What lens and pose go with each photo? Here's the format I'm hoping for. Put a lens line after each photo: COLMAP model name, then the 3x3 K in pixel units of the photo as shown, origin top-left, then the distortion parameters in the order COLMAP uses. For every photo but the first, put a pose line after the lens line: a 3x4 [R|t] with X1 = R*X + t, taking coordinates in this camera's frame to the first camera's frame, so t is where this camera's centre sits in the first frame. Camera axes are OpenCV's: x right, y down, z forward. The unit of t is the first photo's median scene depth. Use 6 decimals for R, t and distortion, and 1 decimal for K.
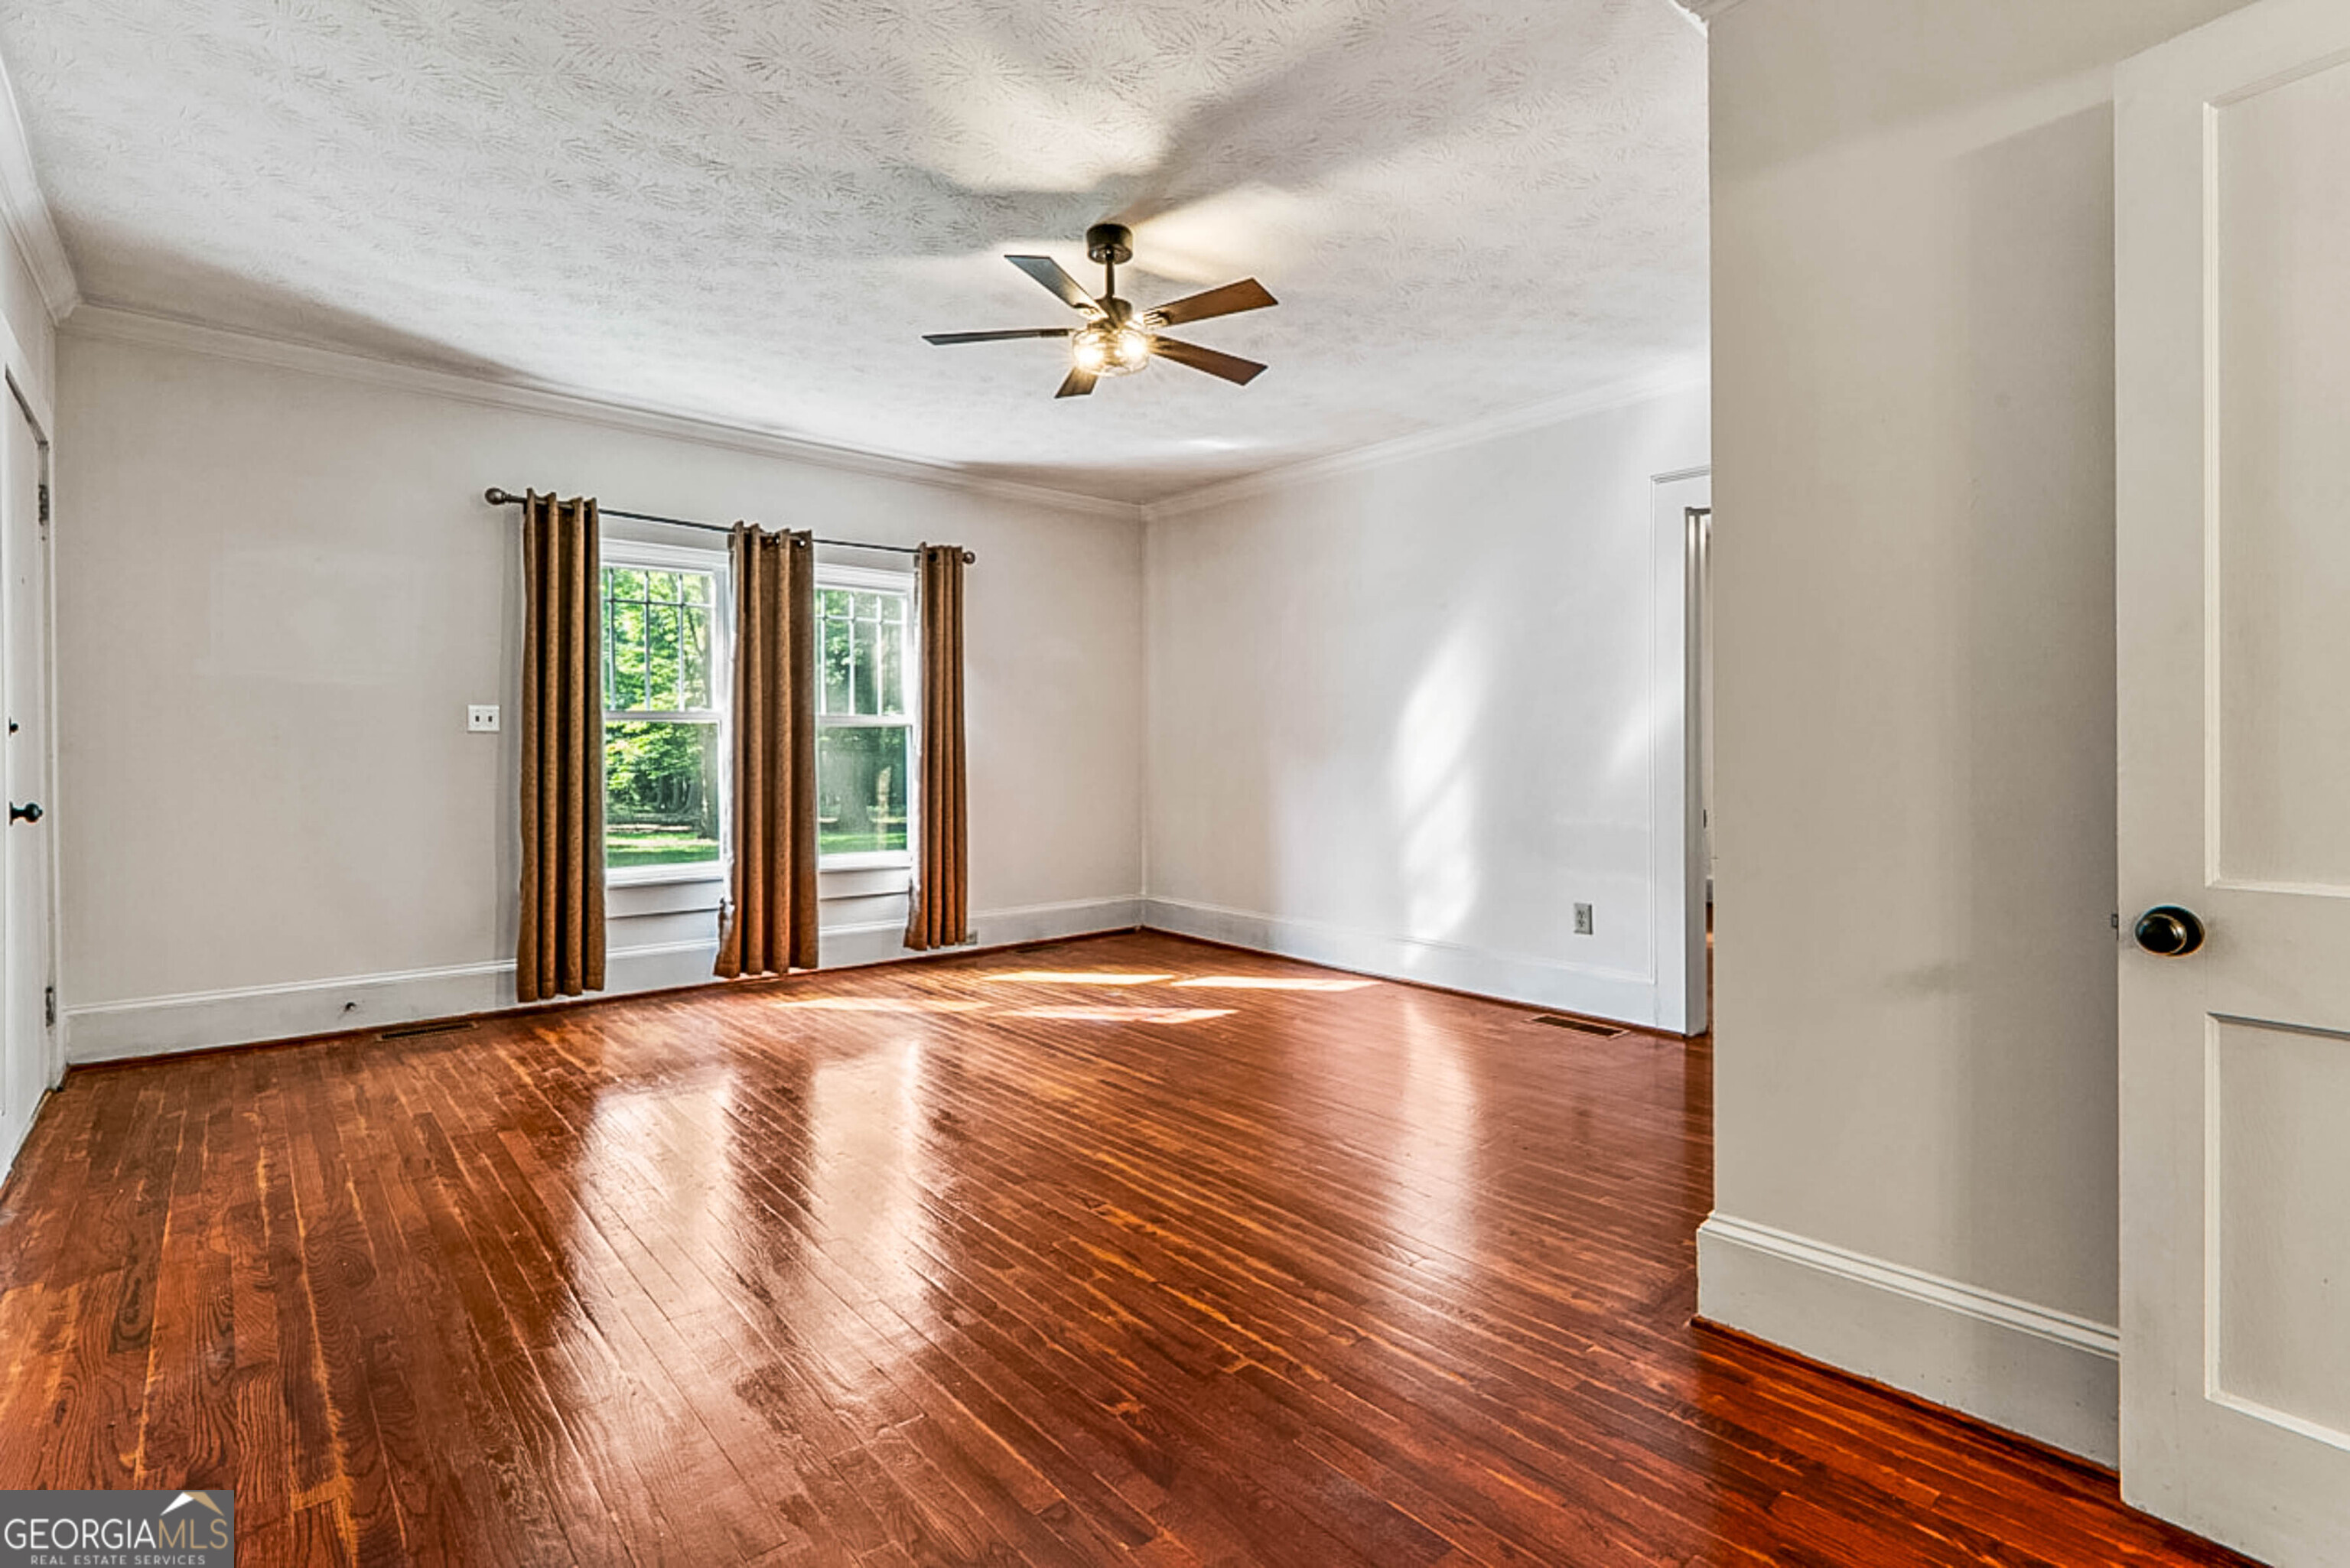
lens RADIAL K [[1079.2, 0, 1172.2], [0, 1079.2, 769.9], [0, 0, 1]] dist [-0.000361, 0.001818]
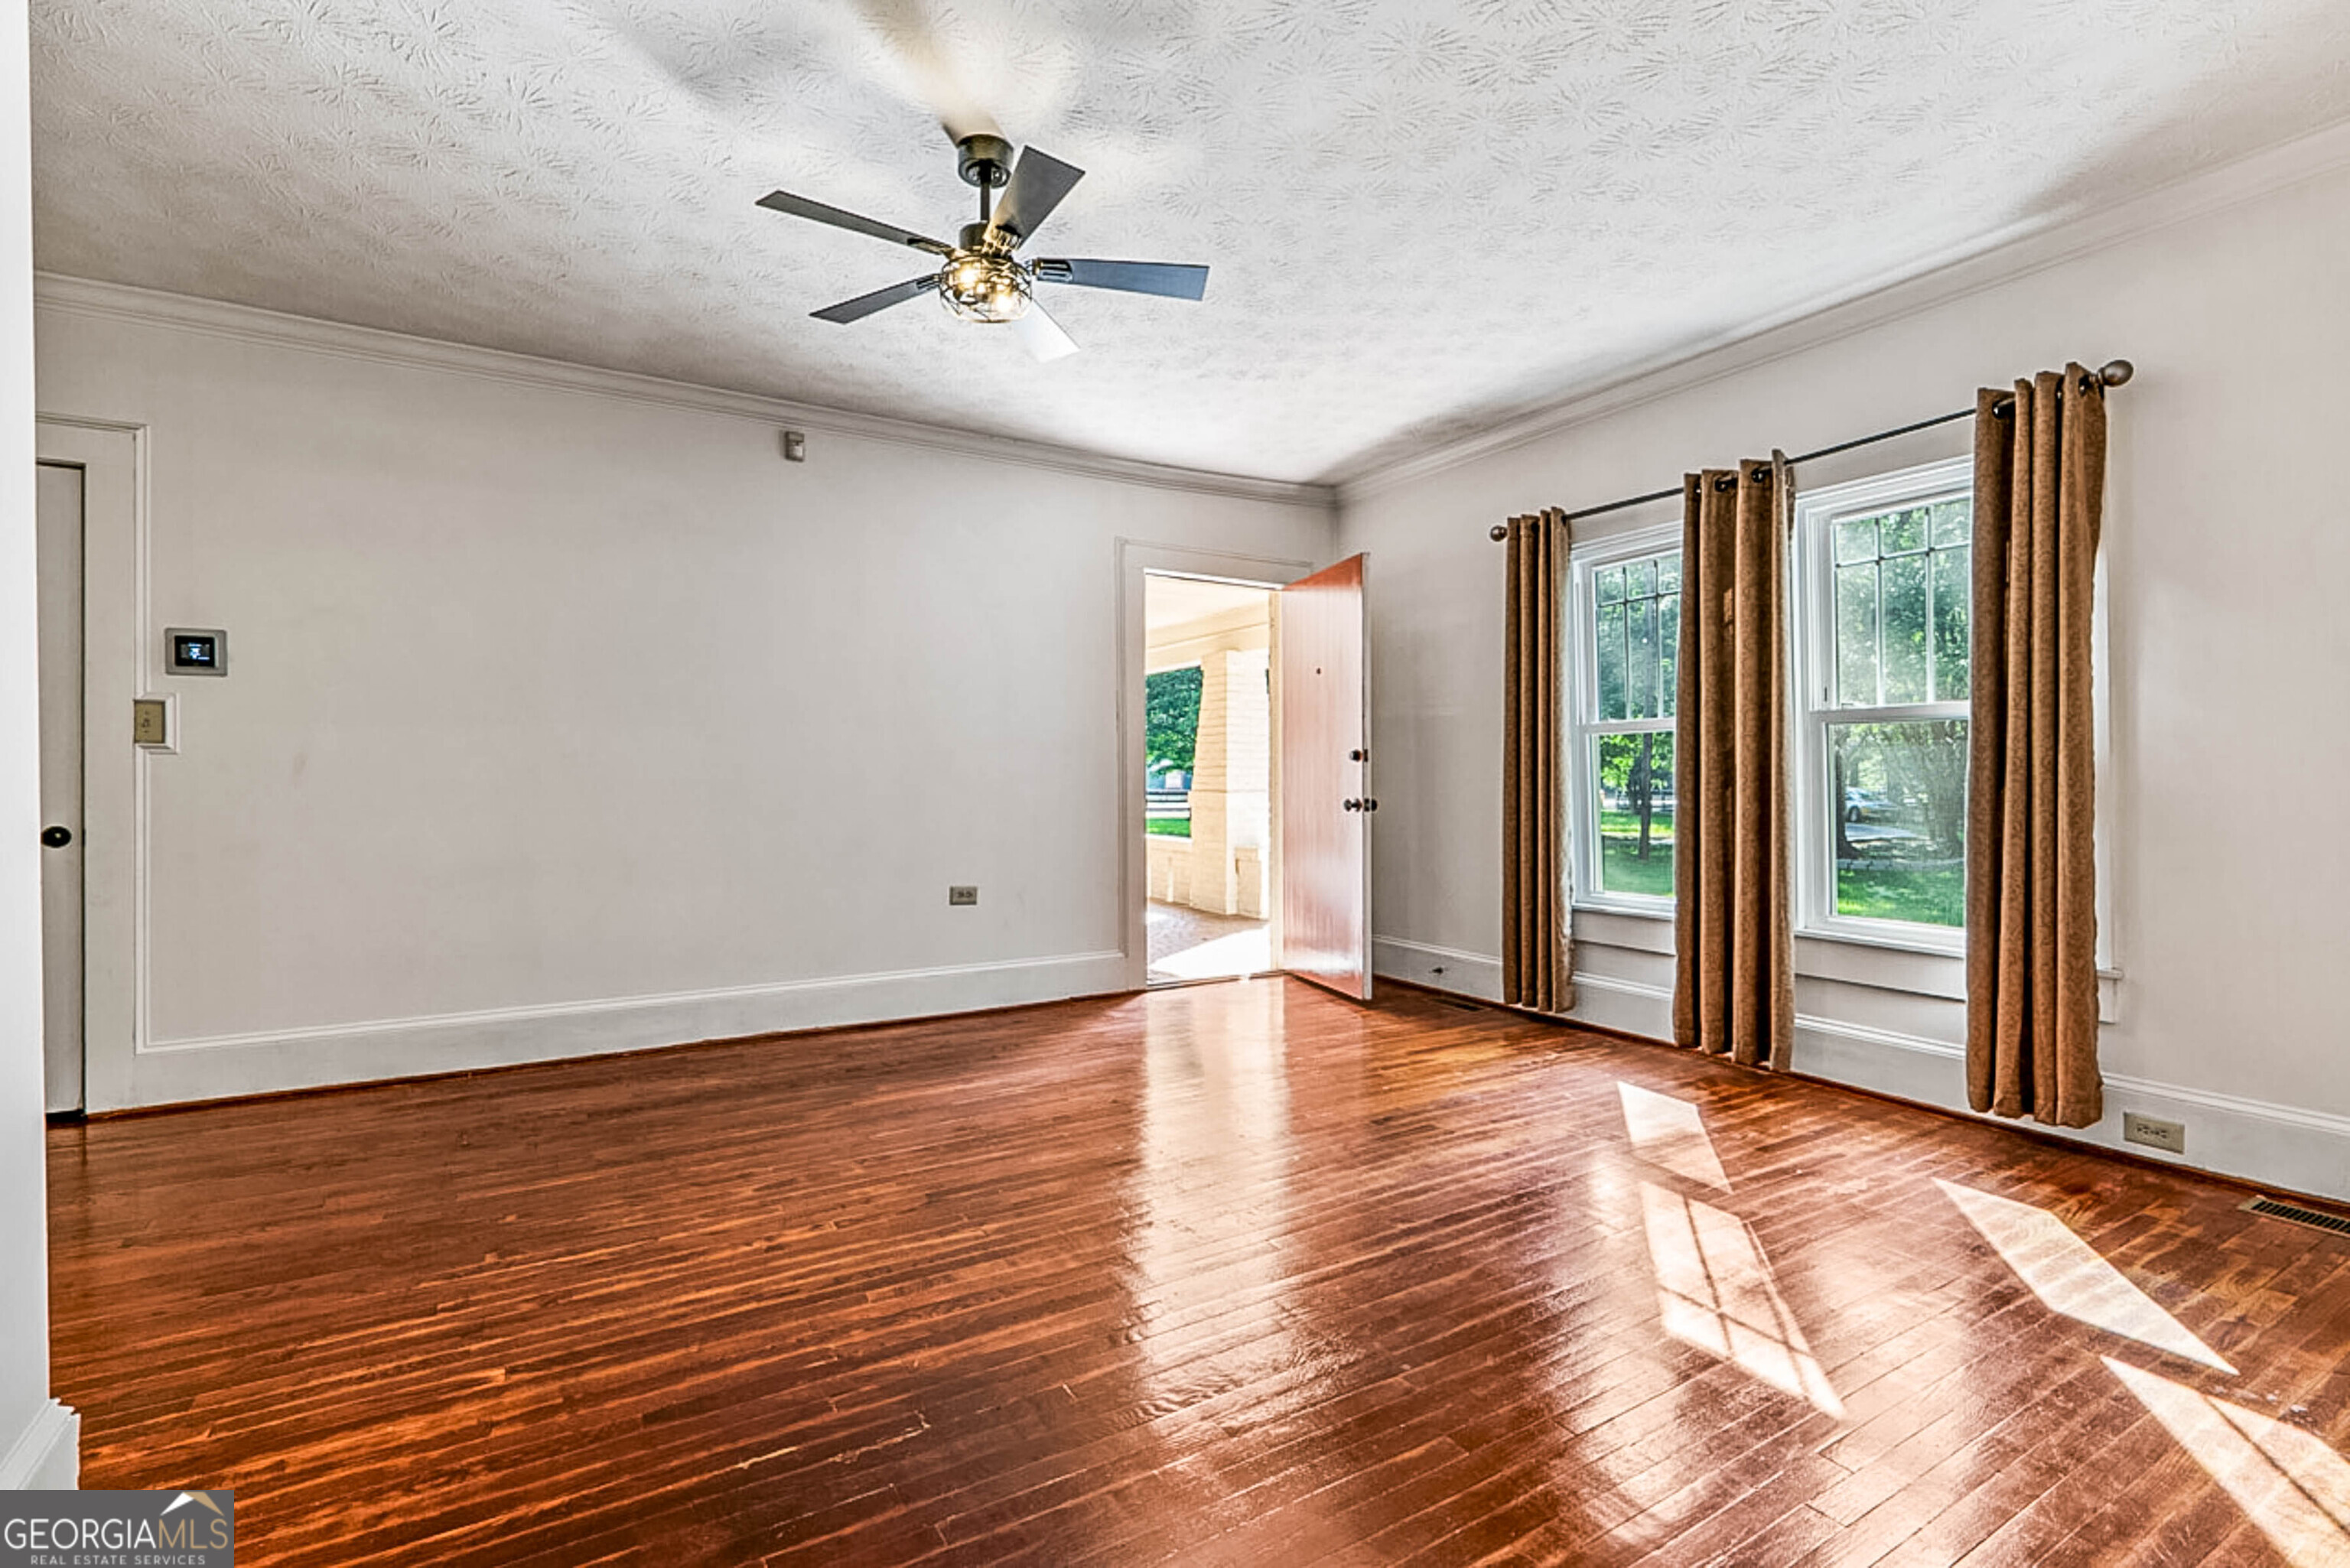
lens RADIAL K [[1079.2, 0, 1175.5], [0, 1079.2, 777.1], [0, 0, 1]] dist [-0.000361, 0.001818]
pose [[-0.173560, 0.005215, -0.984809, 0.844538], [-0.001934, 0.999982, 0.005636, -0.018494], [0.984821, 0.002883, -0.173547, 1.450627]]
